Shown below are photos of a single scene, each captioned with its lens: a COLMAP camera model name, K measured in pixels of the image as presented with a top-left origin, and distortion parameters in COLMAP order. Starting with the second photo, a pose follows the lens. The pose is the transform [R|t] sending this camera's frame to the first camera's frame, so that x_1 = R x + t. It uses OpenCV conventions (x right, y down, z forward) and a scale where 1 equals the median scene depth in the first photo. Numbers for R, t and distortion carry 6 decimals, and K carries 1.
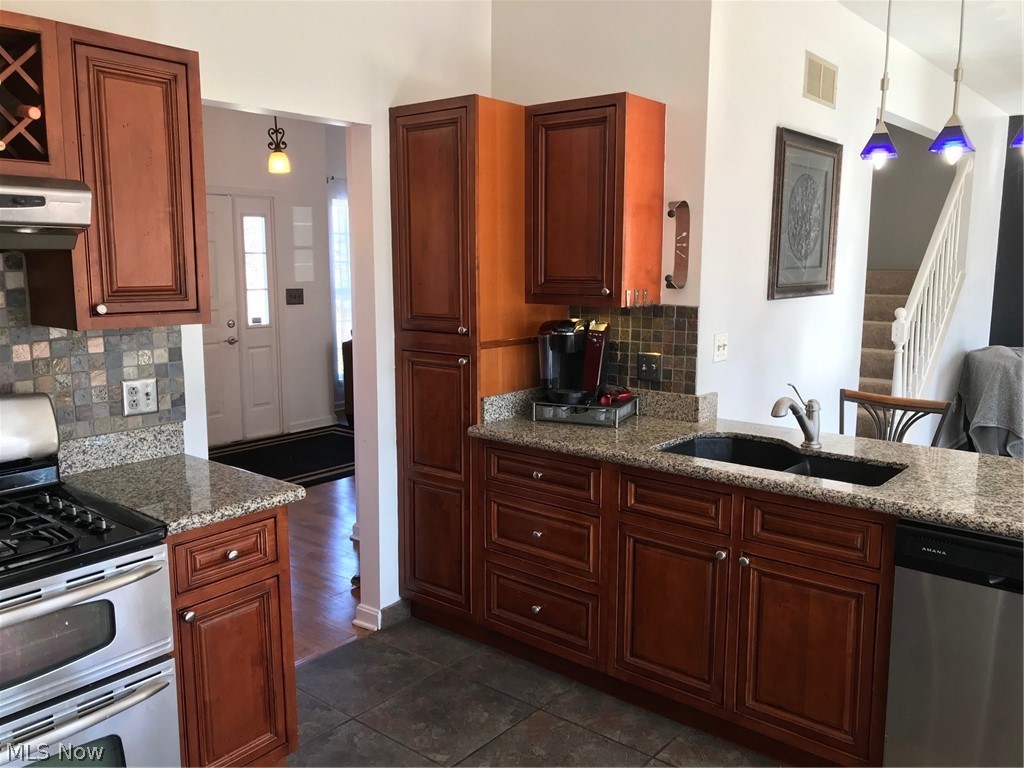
lens RADIAL K [[837.6, 0, 512.0], [0, 837.6, 384.0], [0, 0, 1]] dist [0.026111, -0.005195]
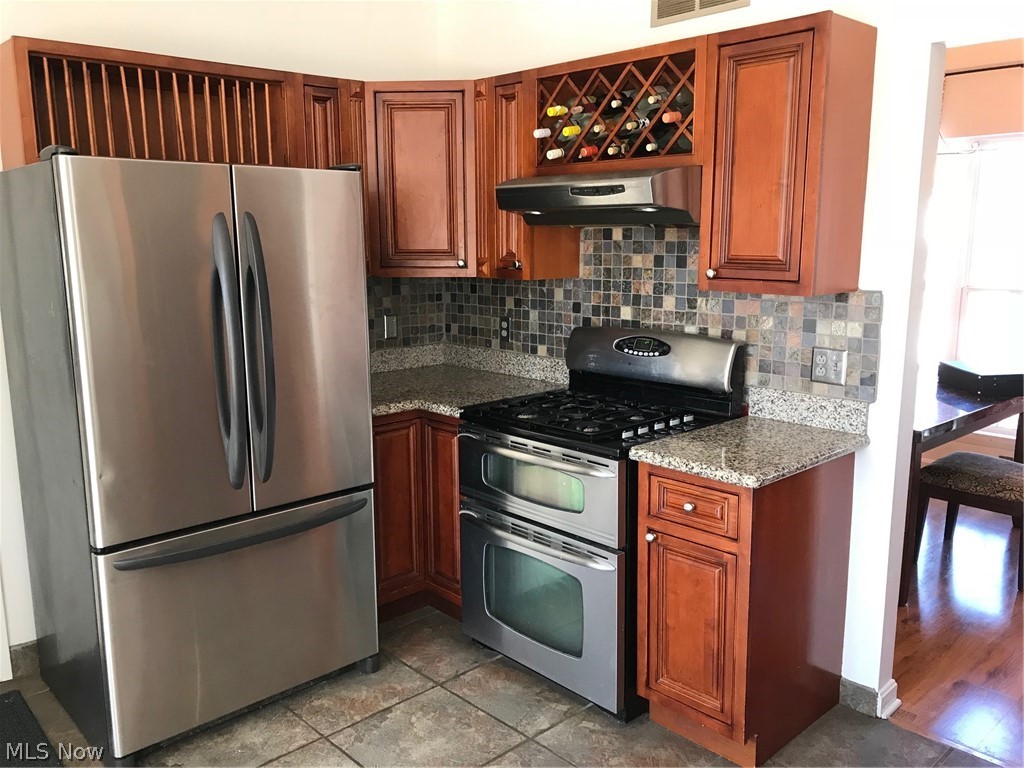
lens RADIAL K [[837.6, 0, 512.0], [0, 837.6, 384.0], [0, 0, 1]] dist [0.026111, -0.005195]
pose [[-0.140190, 0.174968, -0.974542, 0.659301], [-0.144254, 0.970151, 0.194931, -0.115663], [0.979560, 0.167909, -0.110766, 0.800729]]
